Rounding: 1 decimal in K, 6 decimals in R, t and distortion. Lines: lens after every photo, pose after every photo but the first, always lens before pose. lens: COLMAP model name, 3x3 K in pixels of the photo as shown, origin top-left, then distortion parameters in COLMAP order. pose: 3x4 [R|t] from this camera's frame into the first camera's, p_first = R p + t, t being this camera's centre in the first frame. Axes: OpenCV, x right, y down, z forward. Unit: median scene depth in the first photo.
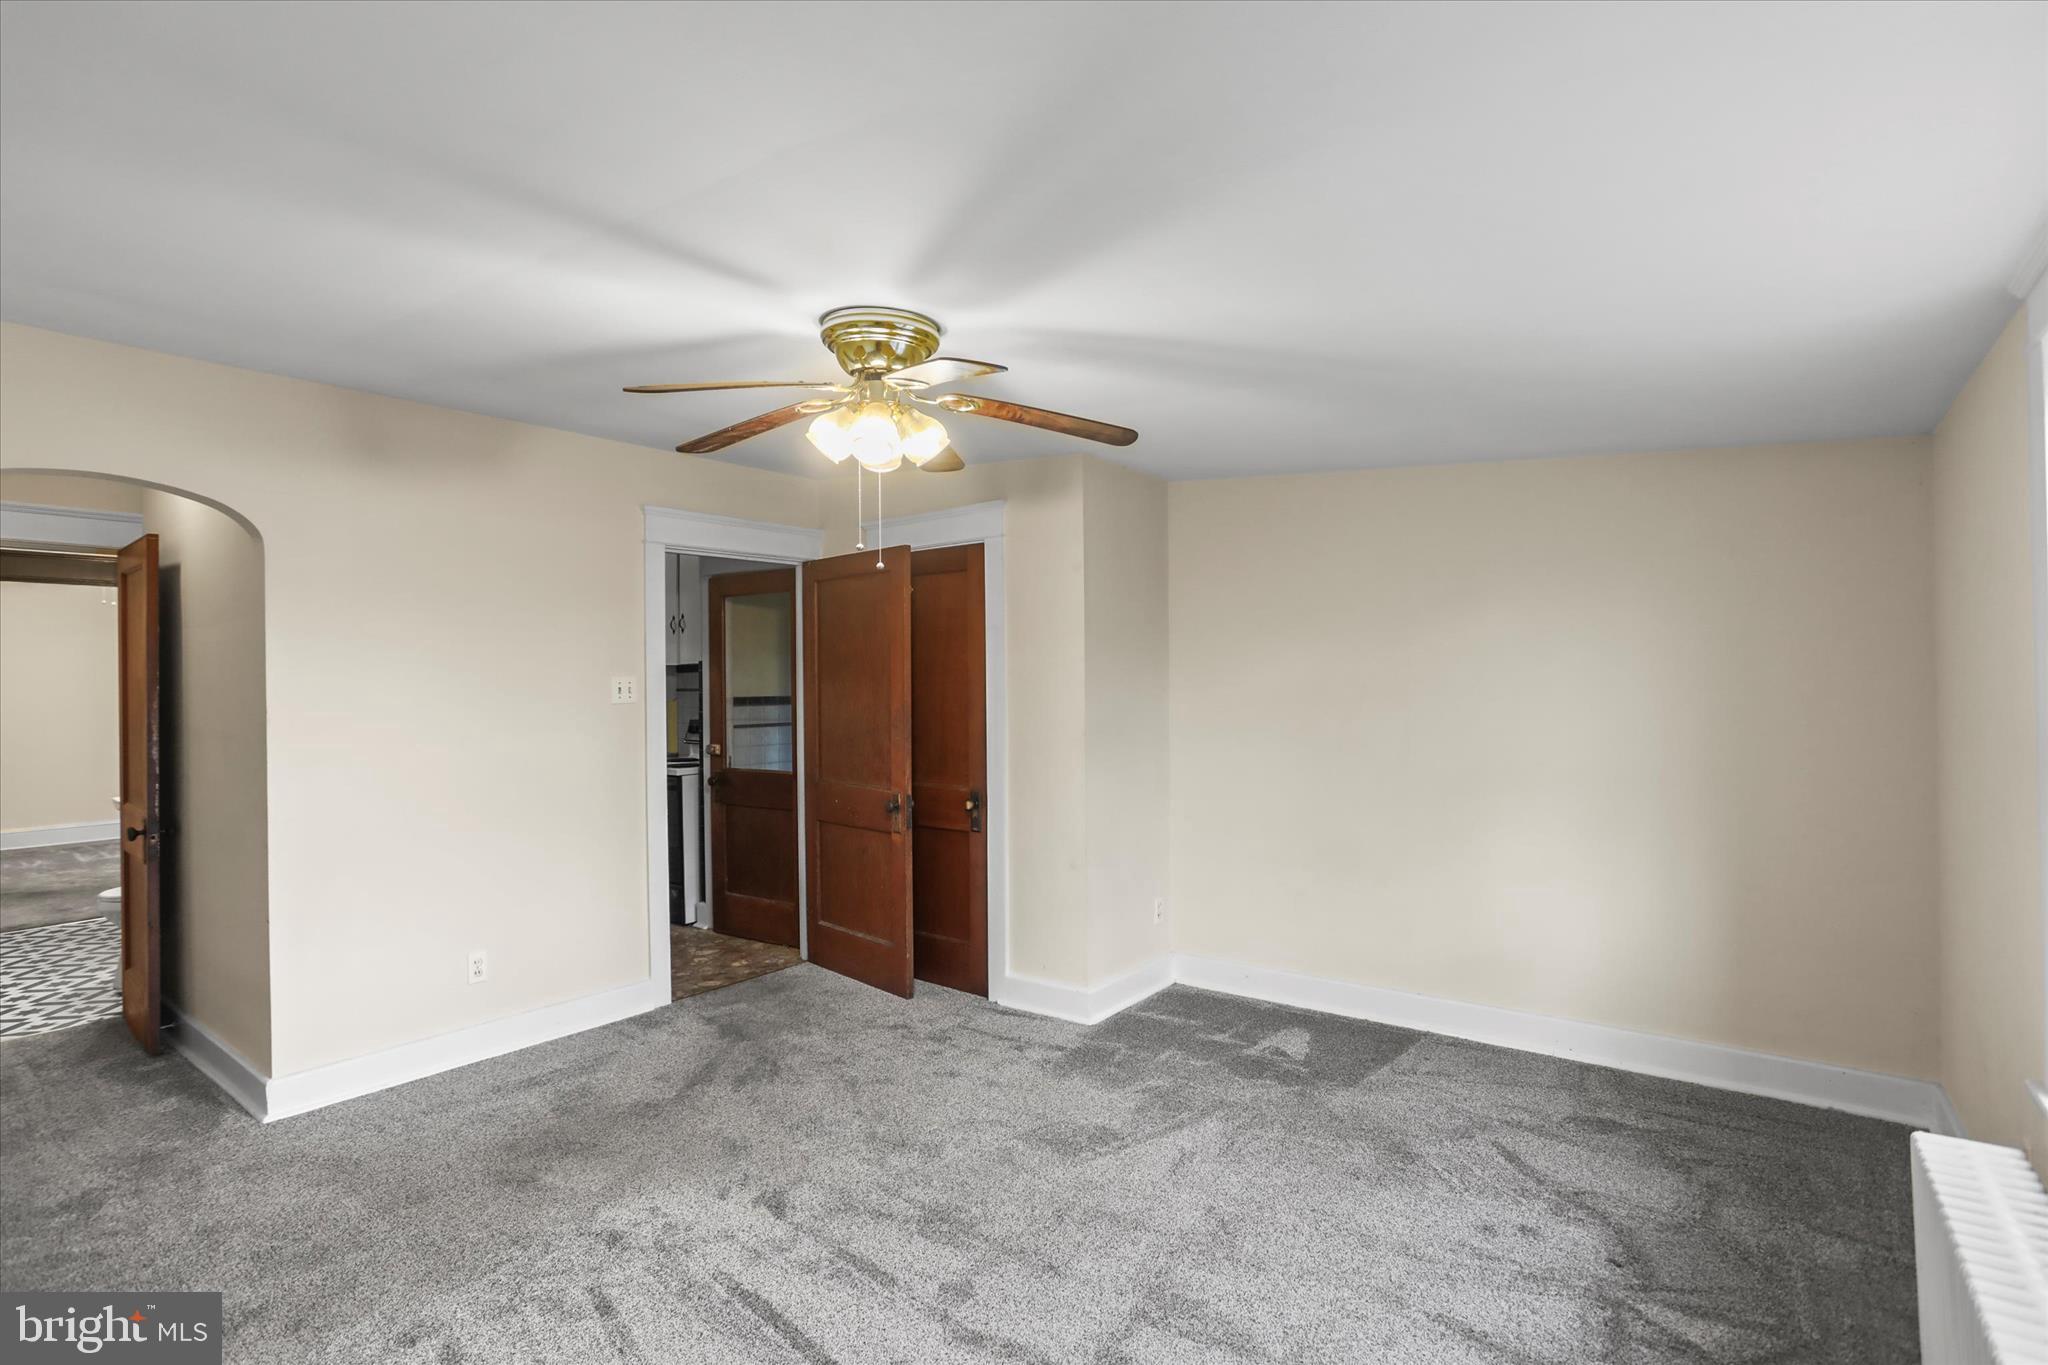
lens RADIAL K [[985.3, 0, 1019.8], [0, 985.3, 688.8], [0, 0, 1]] dist [-0.019690, 0.012301]
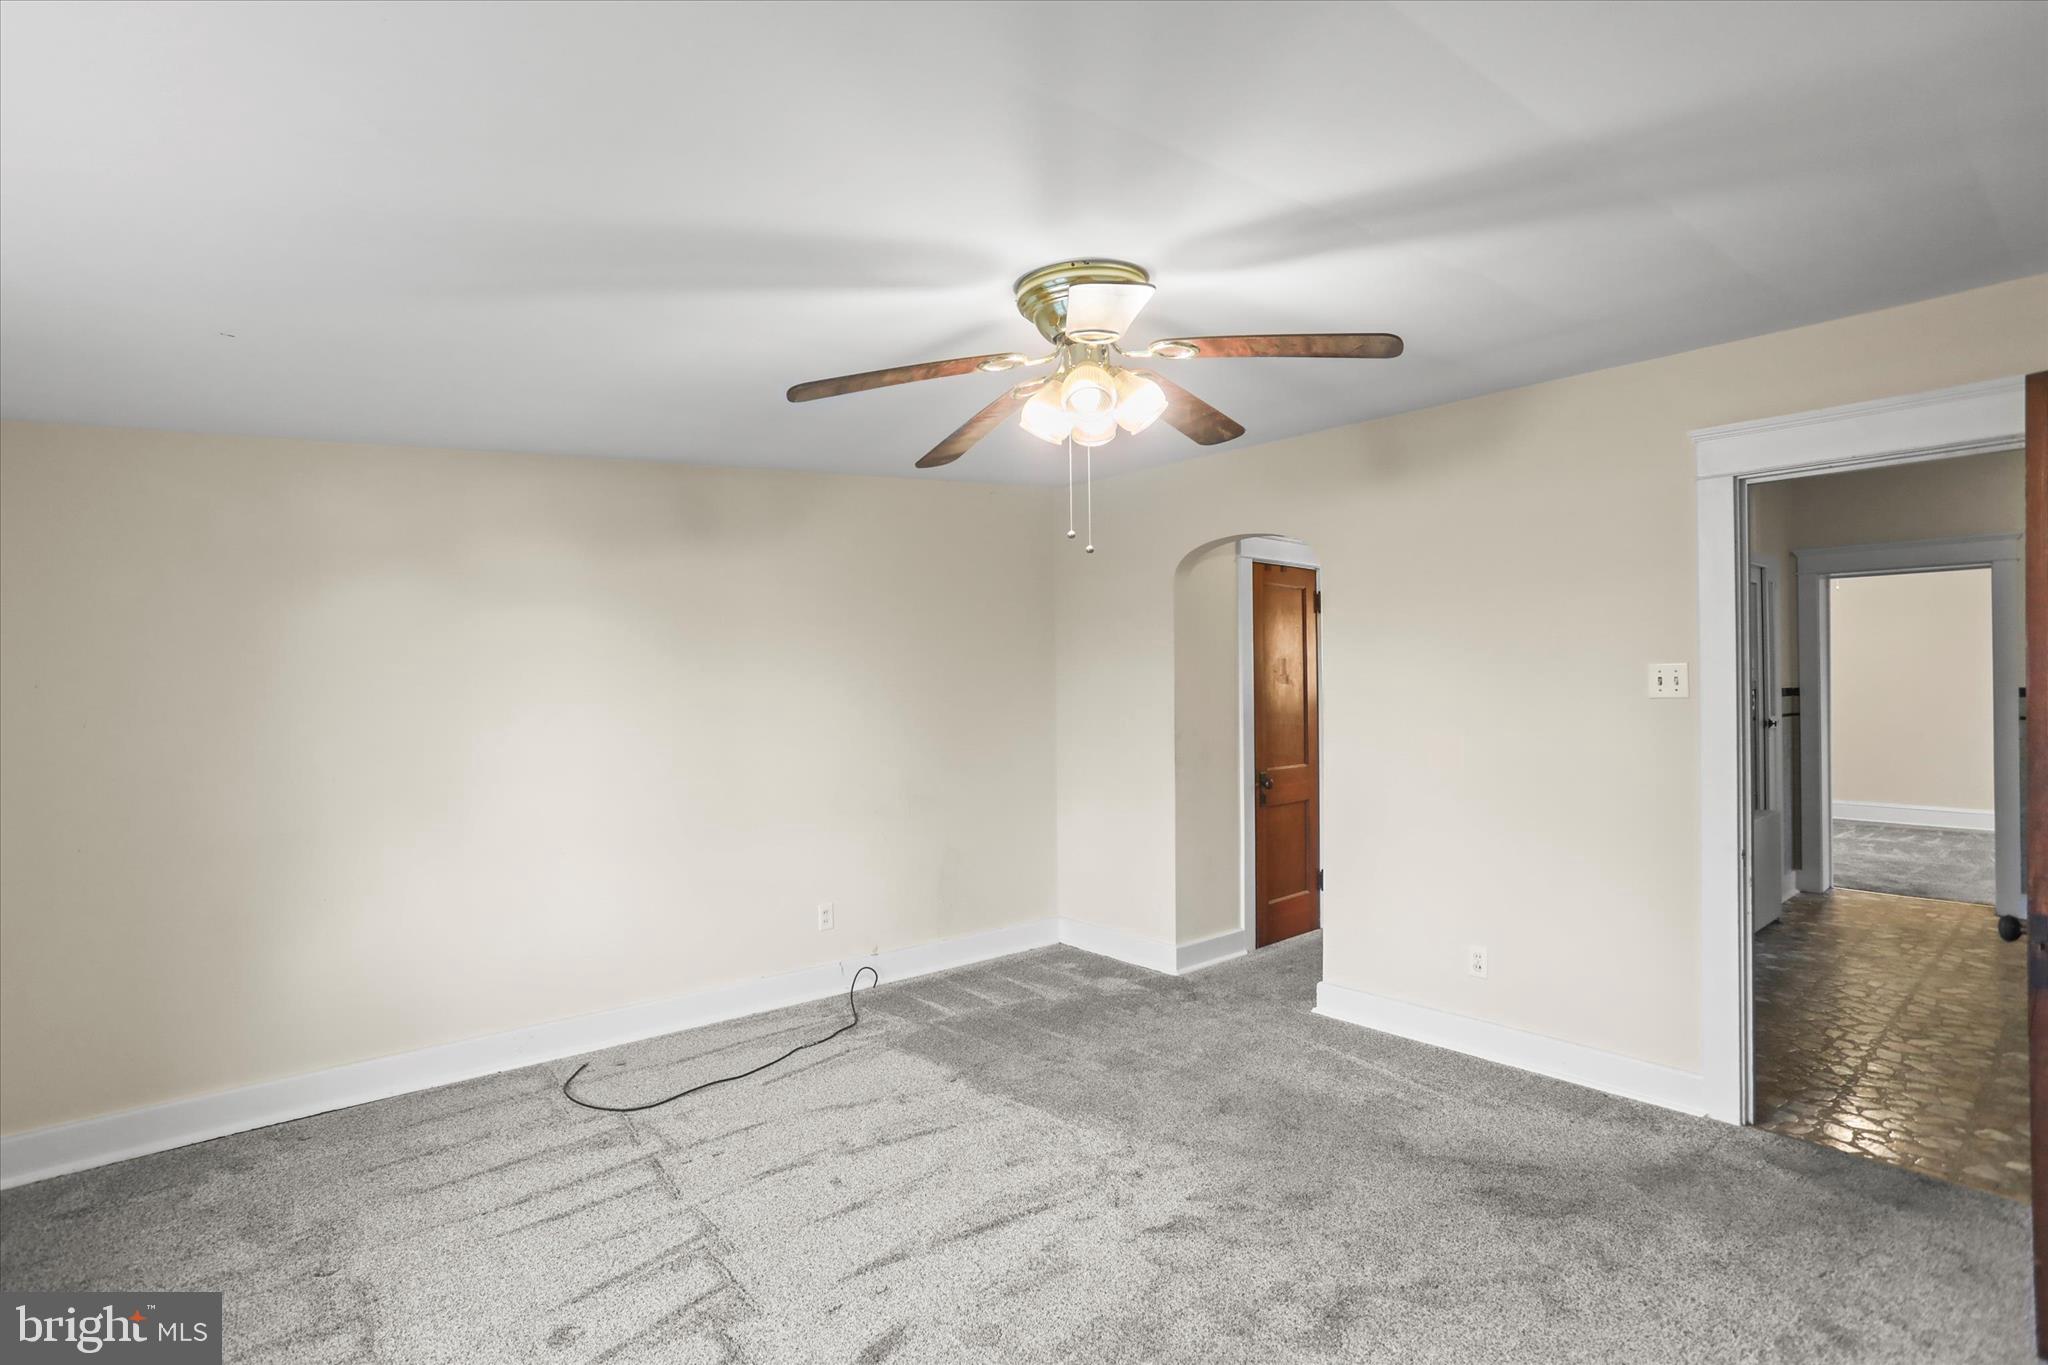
lens RADIAL K [[985.3, 0, 1018.1], [0, 985.3, 674.4], [0, 0, 1]] dist [-0.019690, 0.012301]
pose [[-0.179314, -0.000888, -0.983792, 0.510380], [0.002185, 0.999997, -0.001301, -0.005321], [0.983790, -0.002383, -0.179311, 0.732746]]
